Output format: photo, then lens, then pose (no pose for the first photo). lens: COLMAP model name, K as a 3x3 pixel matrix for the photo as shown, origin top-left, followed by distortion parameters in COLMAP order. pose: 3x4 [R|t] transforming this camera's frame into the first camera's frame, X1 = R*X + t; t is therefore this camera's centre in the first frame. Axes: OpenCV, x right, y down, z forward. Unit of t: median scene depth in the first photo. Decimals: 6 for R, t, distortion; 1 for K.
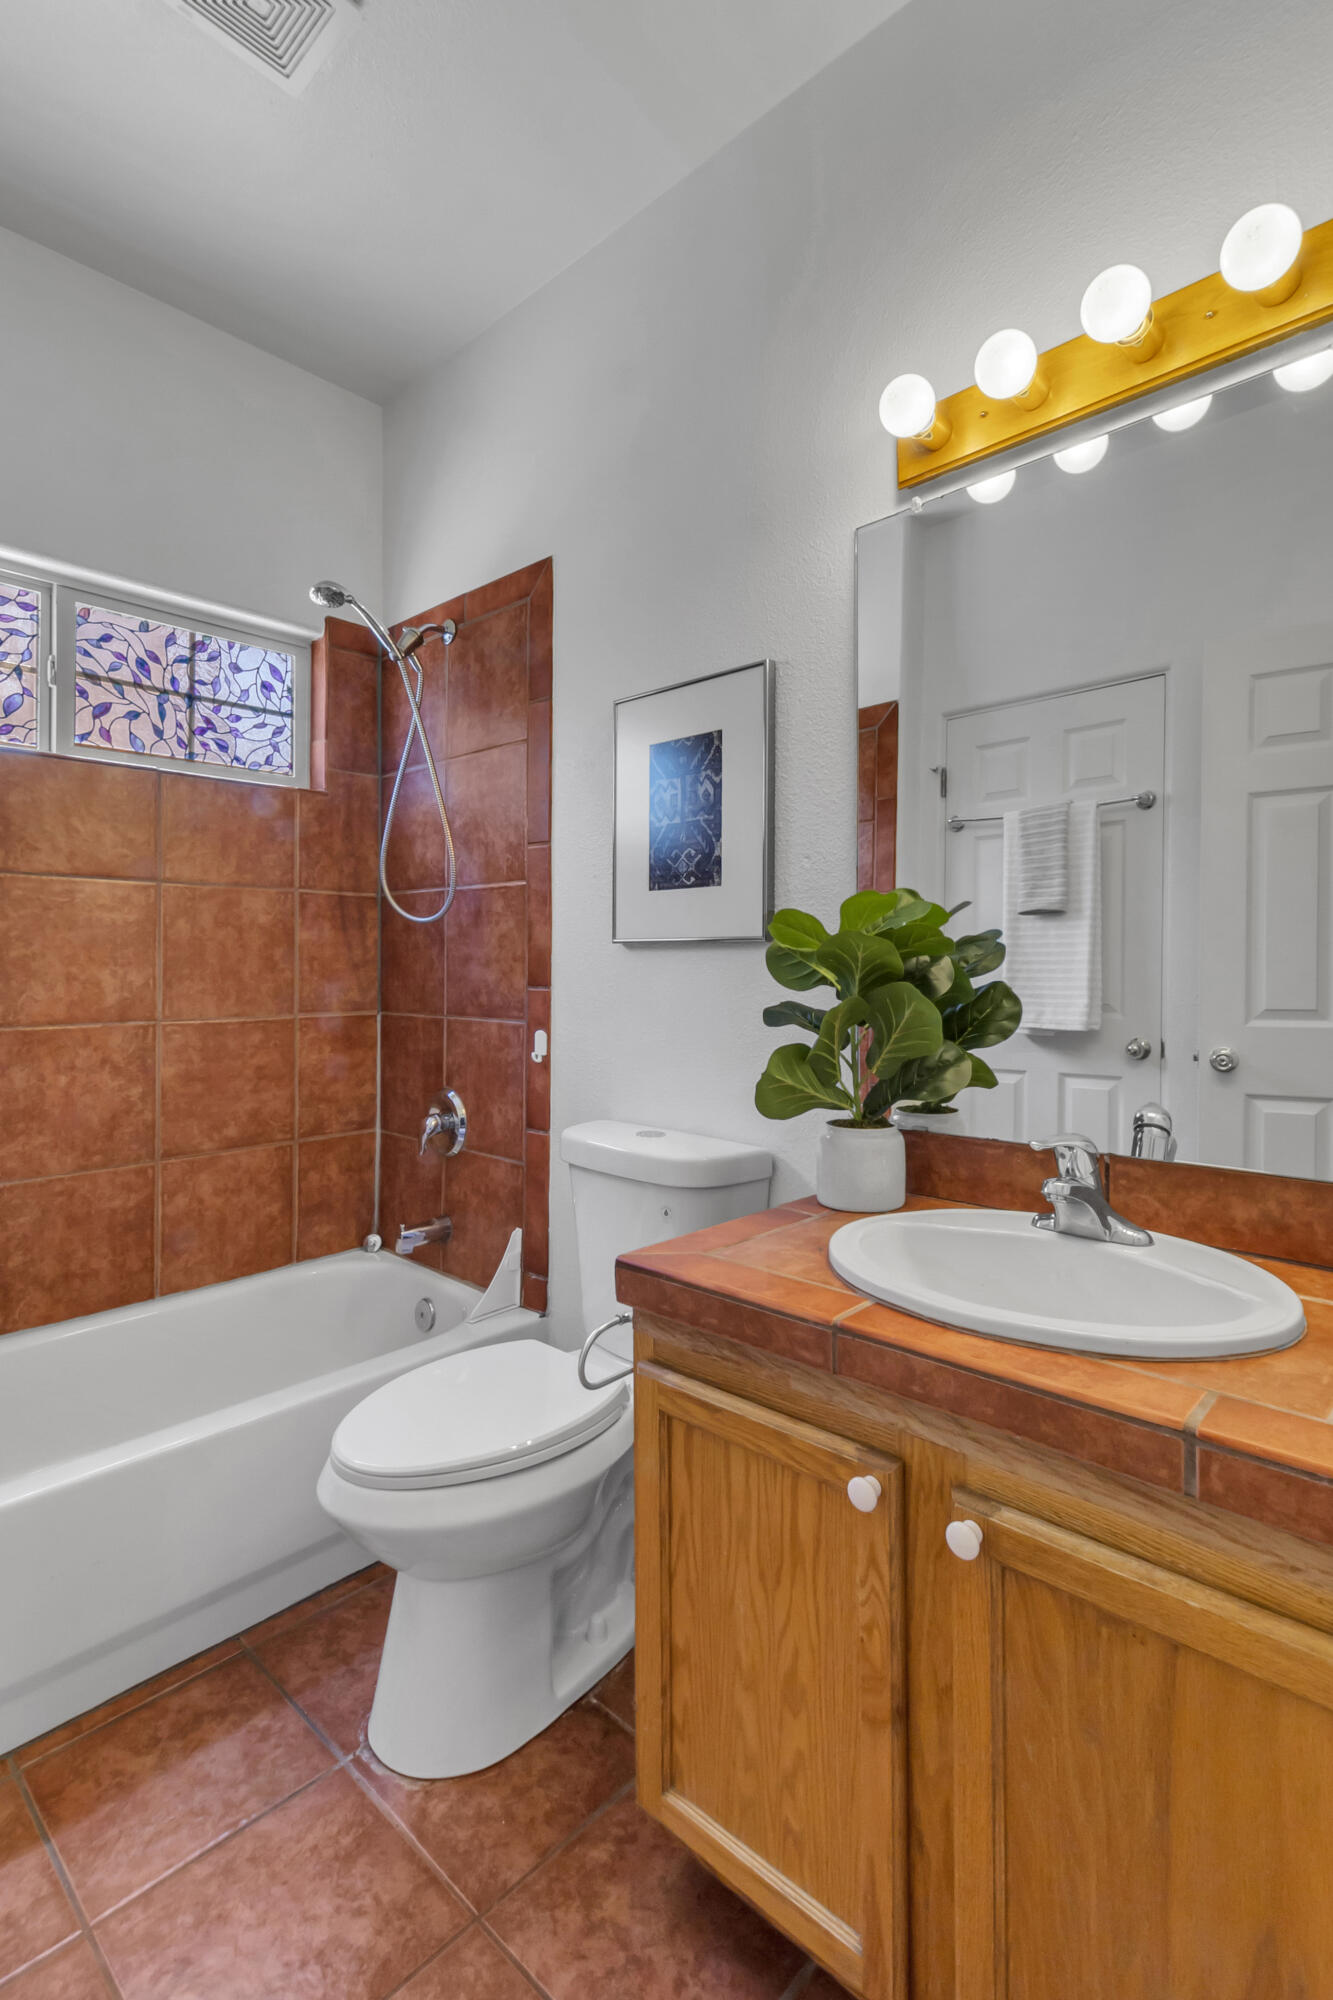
lens RADIAL K [[927.9, 0, 661.9], [0, 927.9, 986.4], [0, 0, 1]] dist [-0.000562, -0.000026]
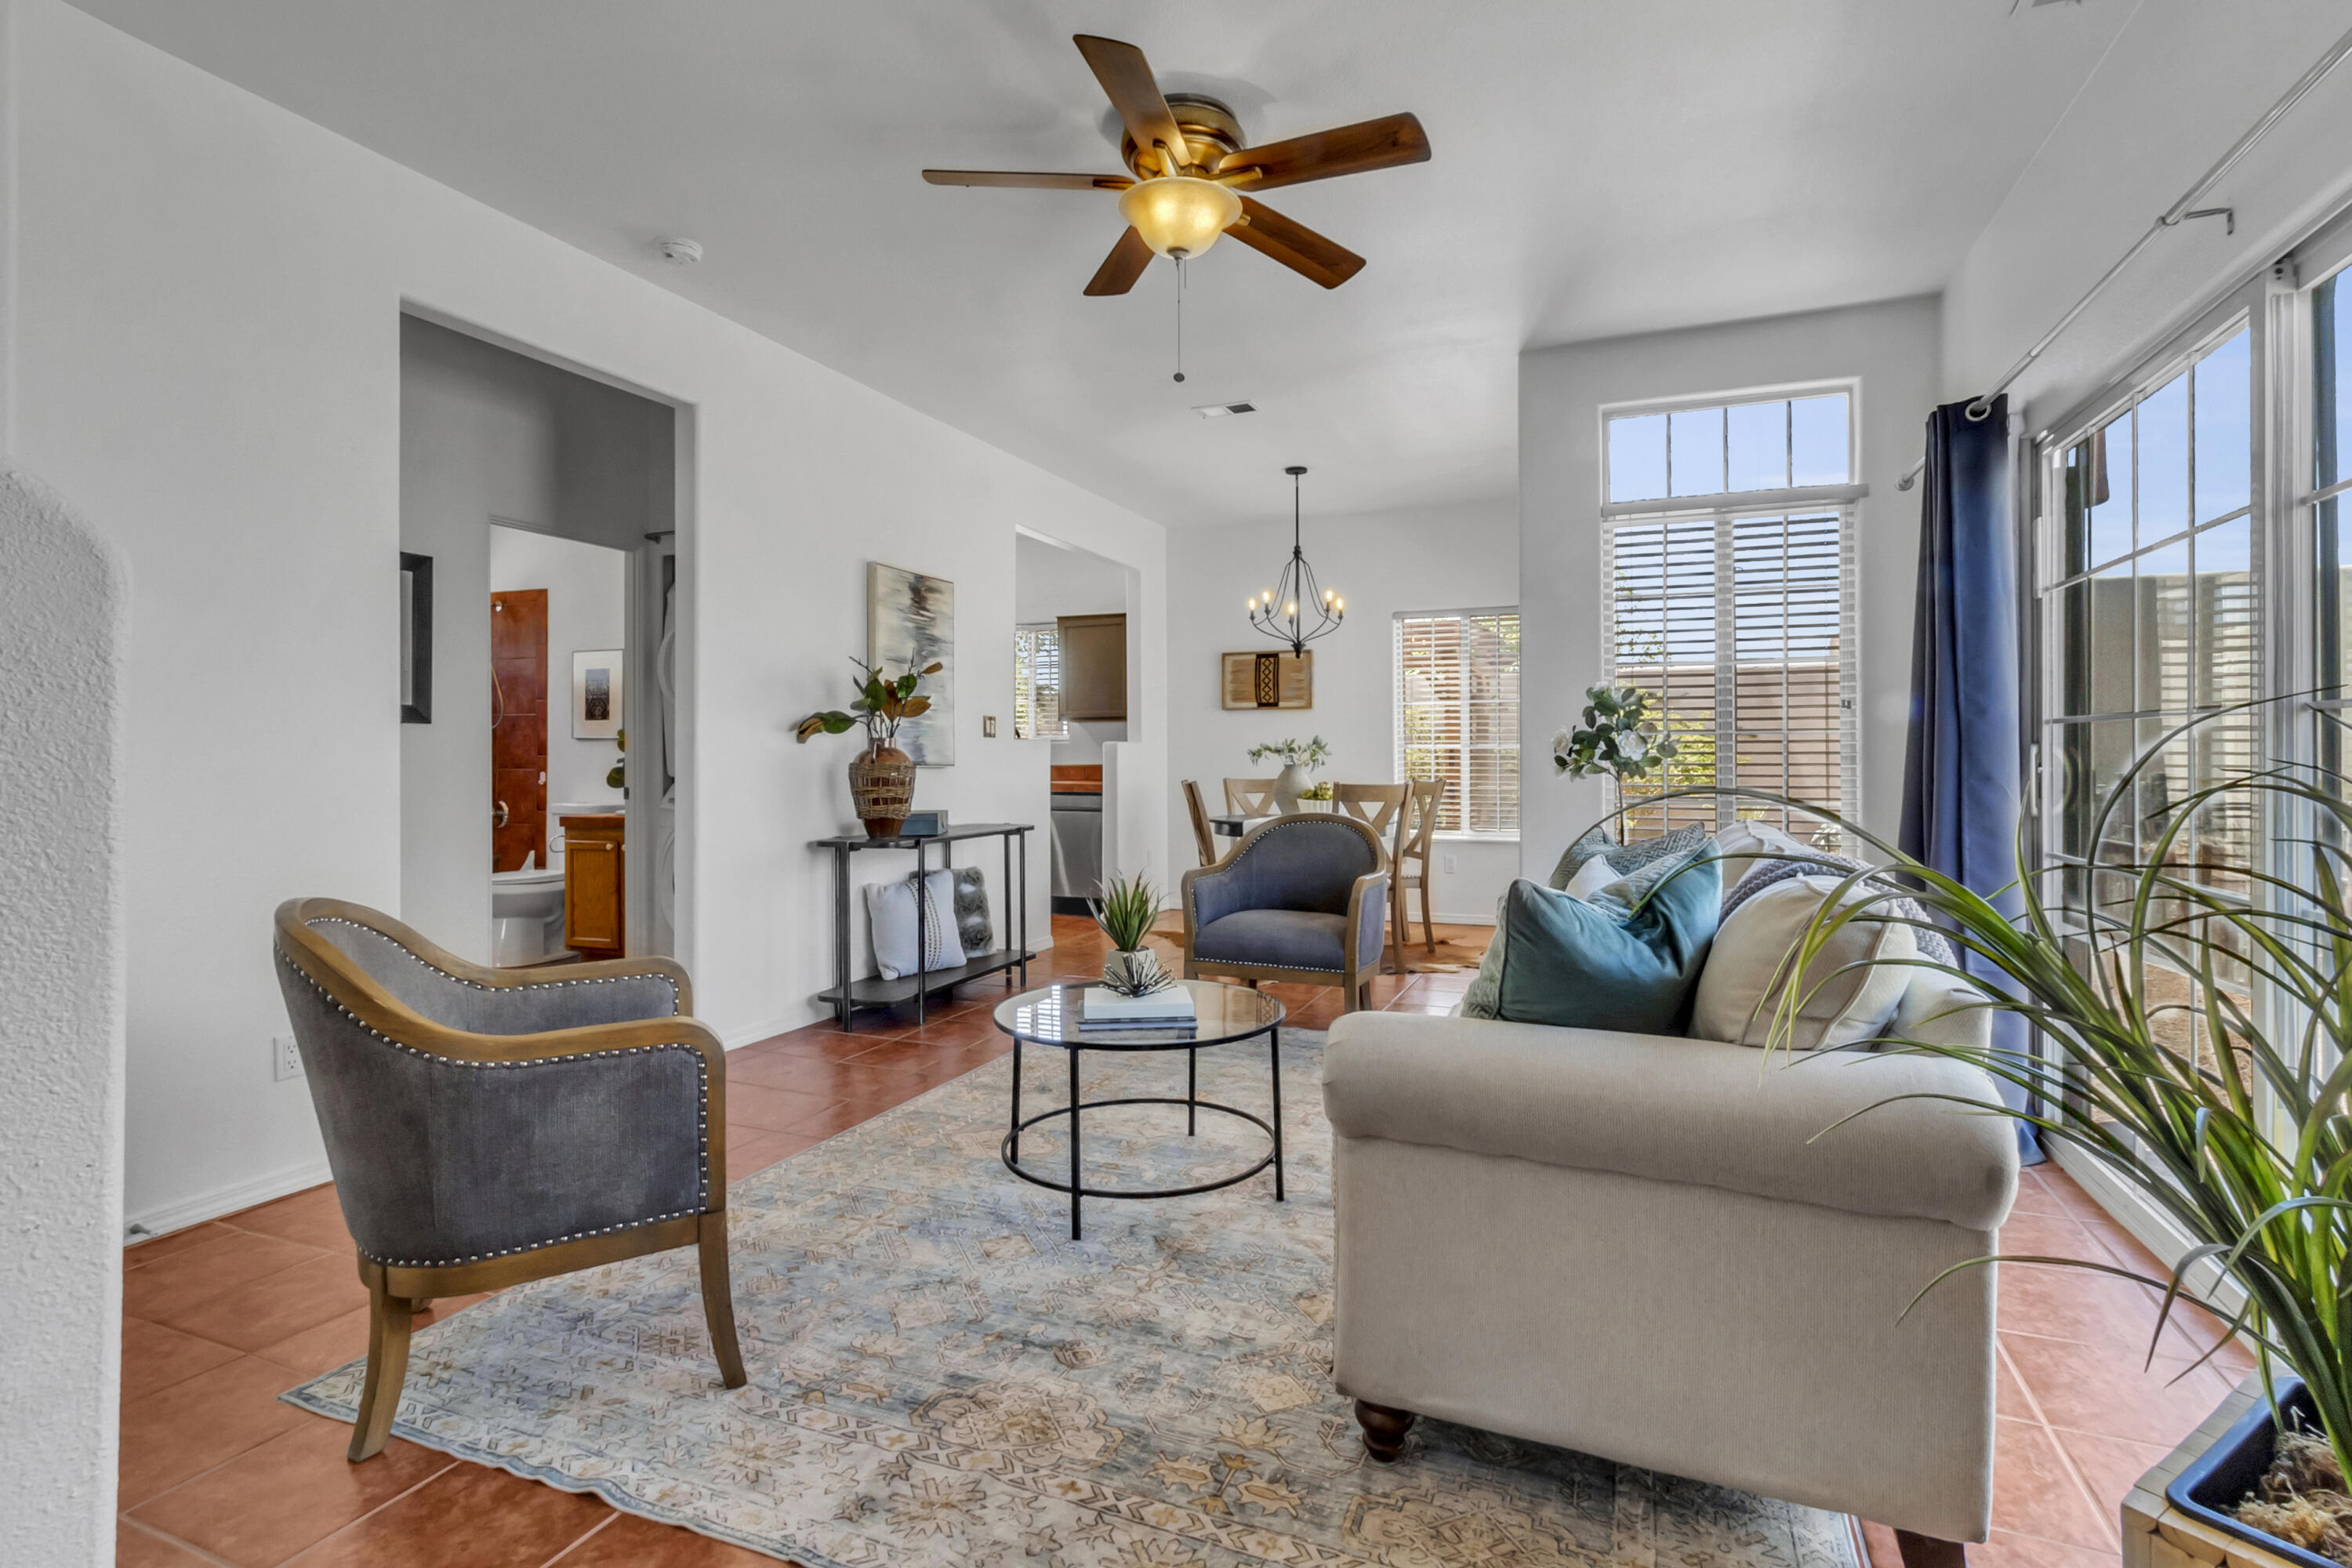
lens RADIAL K [[1091.9, 0, 1182.7], [0, 1091.9, 767.7], [0, 0, 1]] dist [0.000945, 0.000174]
pose [[0.925977, -0.004427, 0.377554, 0.373835], [0.006464, 0.999971, -0.004130, 0.059502], [-0.377525, 0.006264, 0.925978, -2.505848]]
